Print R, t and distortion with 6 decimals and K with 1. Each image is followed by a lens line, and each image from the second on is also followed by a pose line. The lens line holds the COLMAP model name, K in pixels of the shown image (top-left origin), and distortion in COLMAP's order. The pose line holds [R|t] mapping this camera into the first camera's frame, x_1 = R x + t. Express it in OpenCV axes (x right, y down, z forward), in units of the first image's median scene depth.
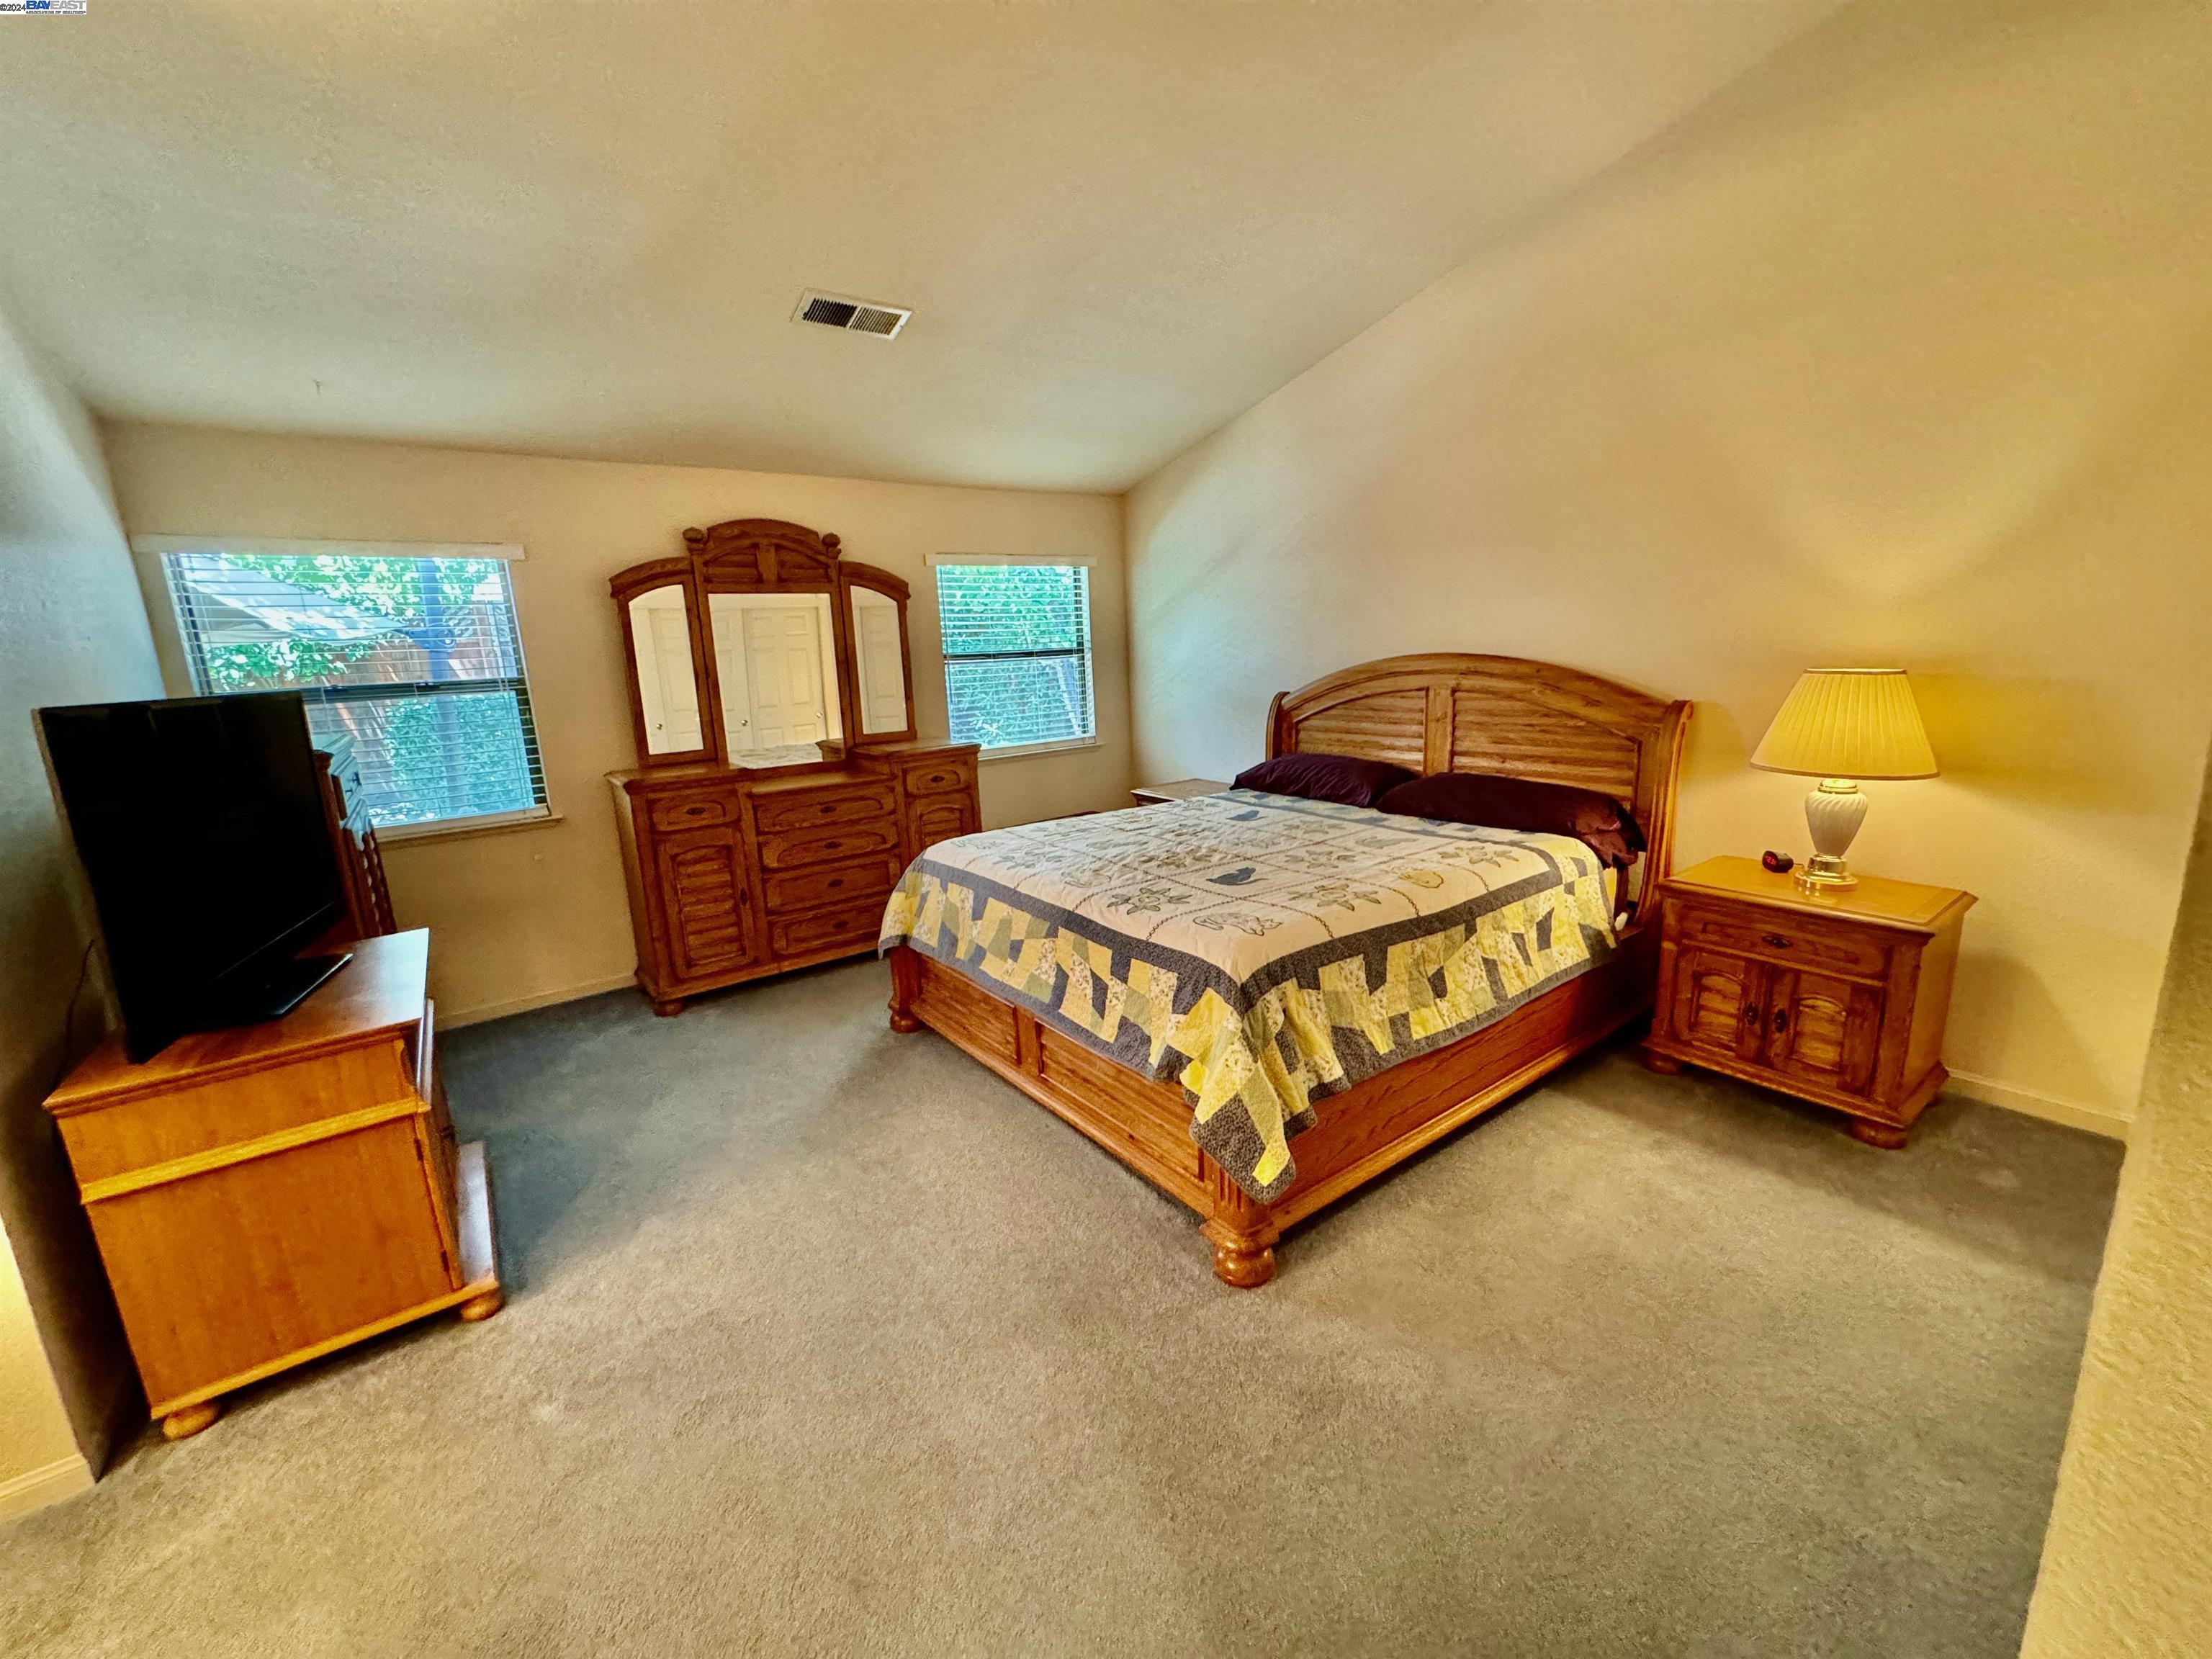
lens RADIAL K [[882.8, 0, 1102.6], [0, 882.8, 830.9], [0, 0, 1]] dist [-0.003422, 0.000214]
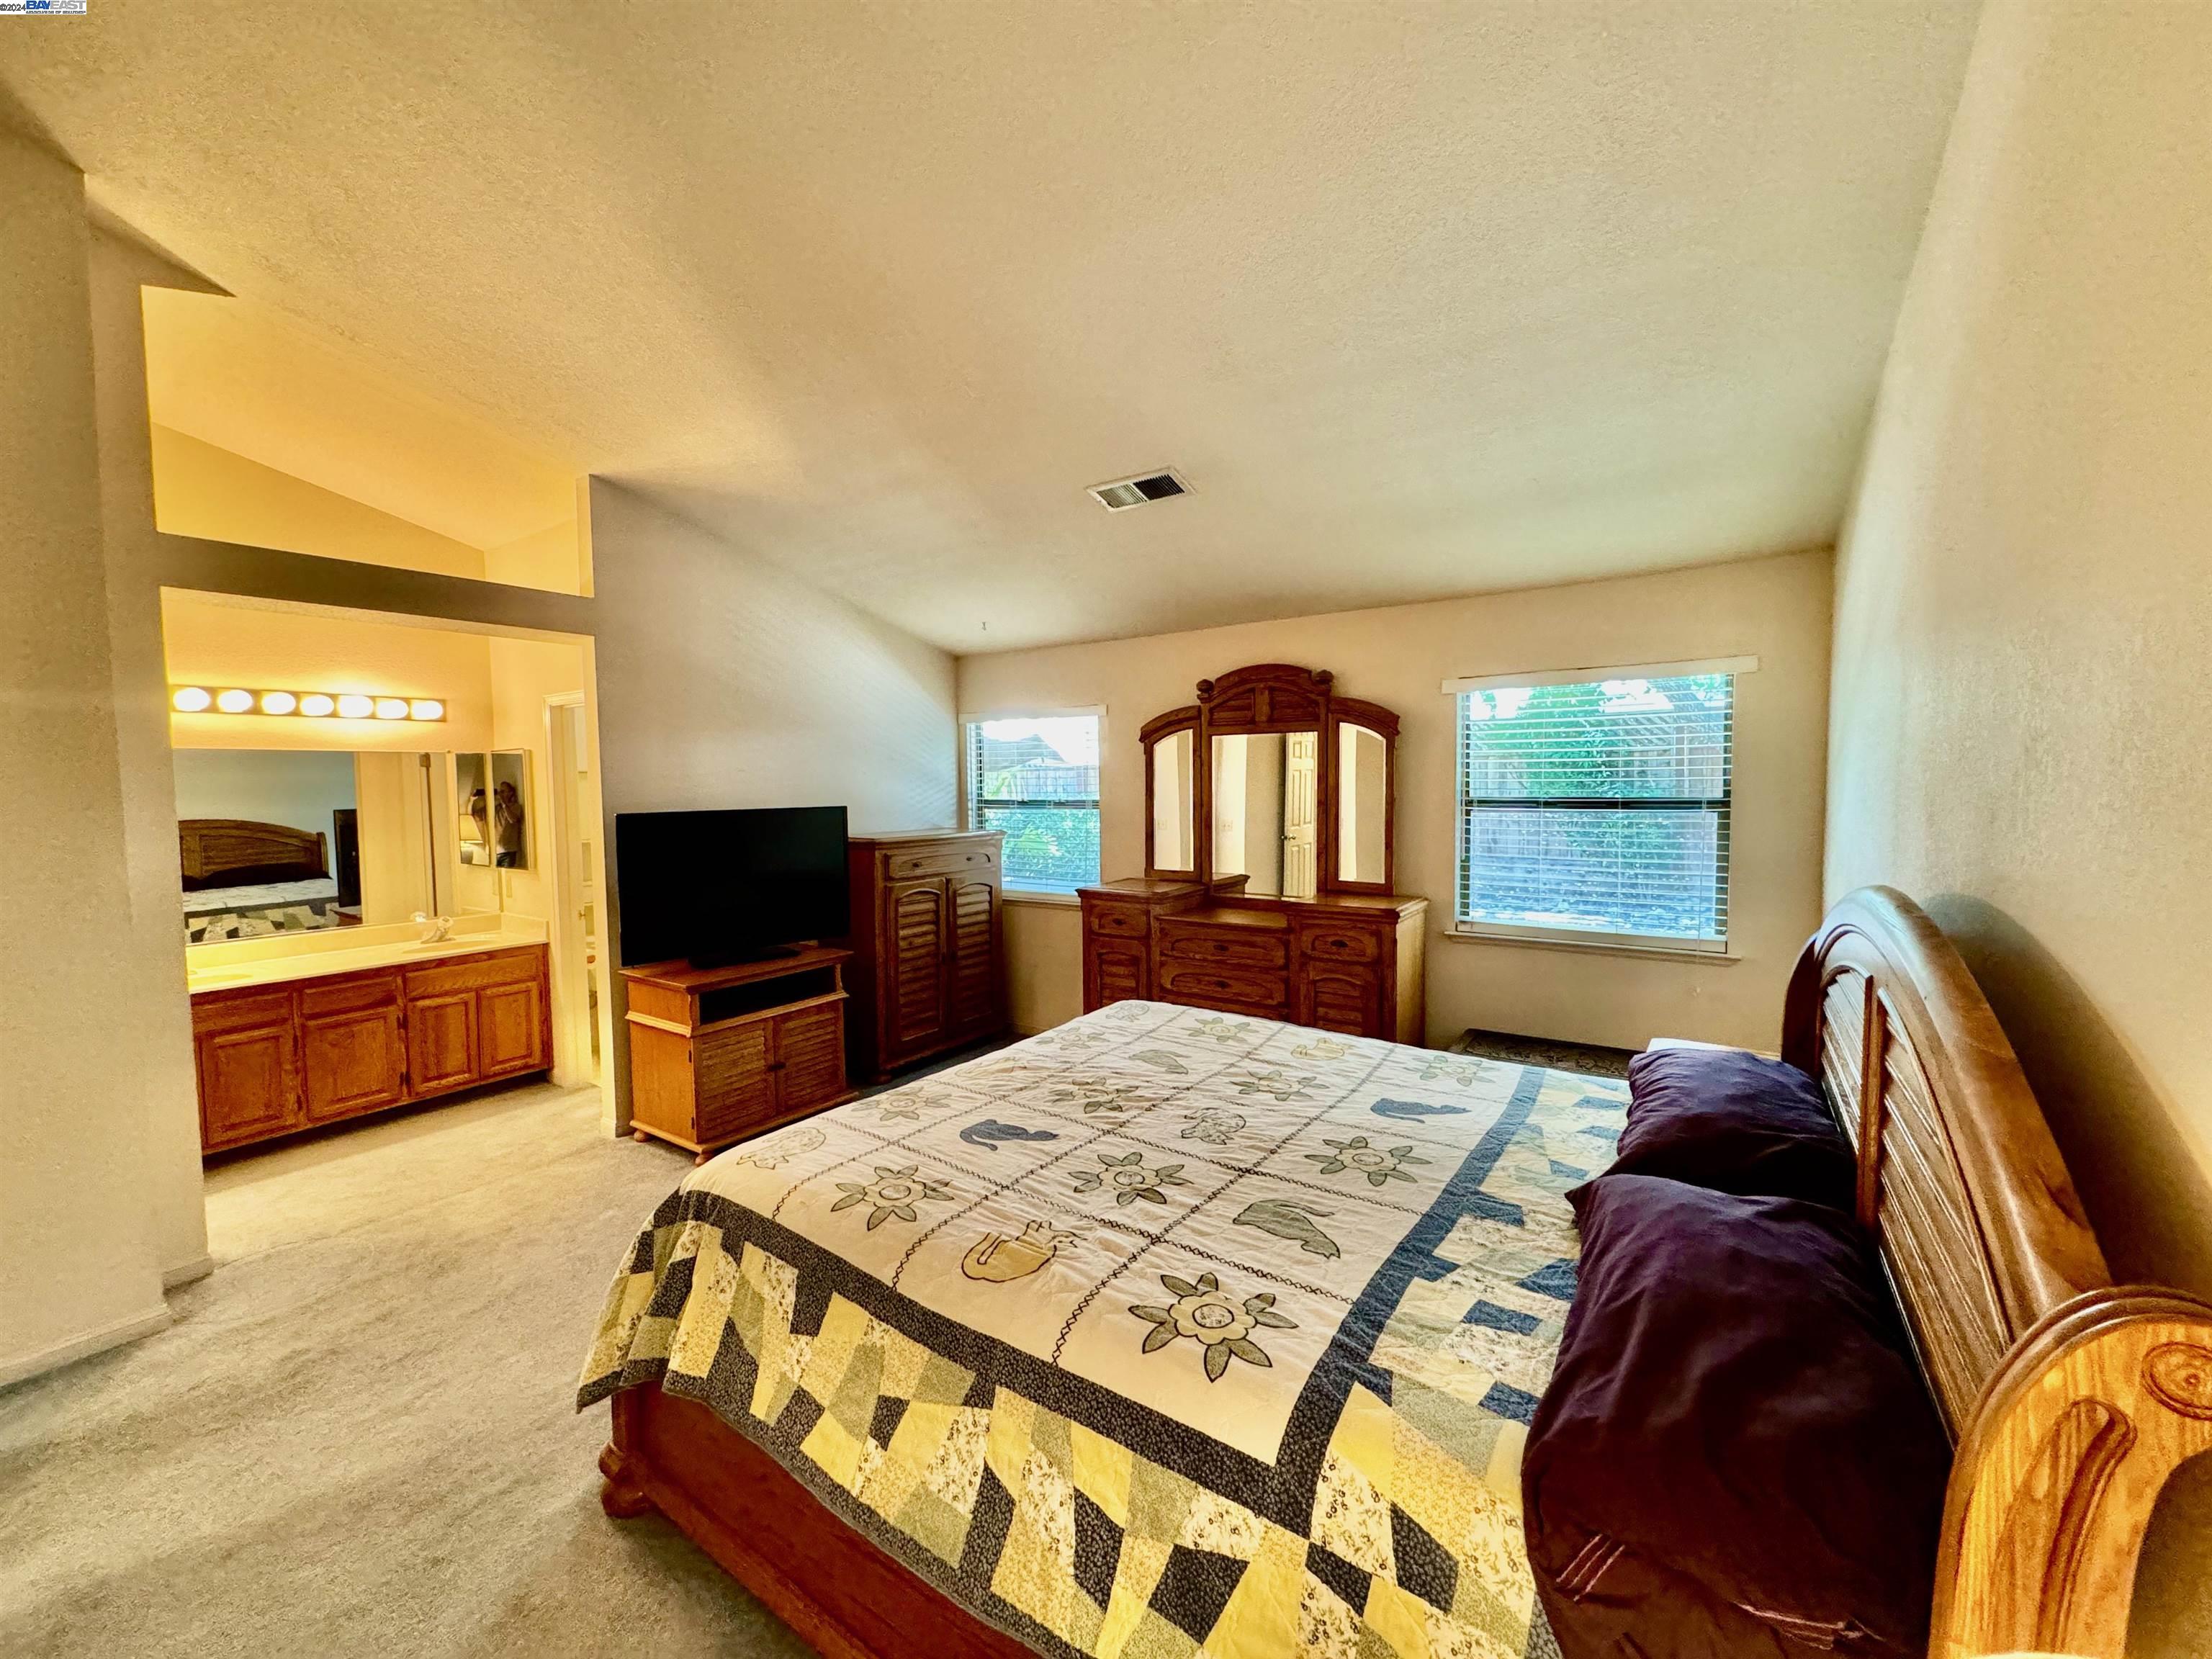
lens RADIAL K [[882.8, 0, 1106.1], [0, 882.8, 832.6], [0, 0, 1]] dist [-0.003422, 0.000214]
pose [[0.319975, 0.096673, -0.942481, 0.582267], [-0.196553, 0.979911, 0.033782, -0.162318], [0.926813, 0.174438, 0.332548, 0.532319]]
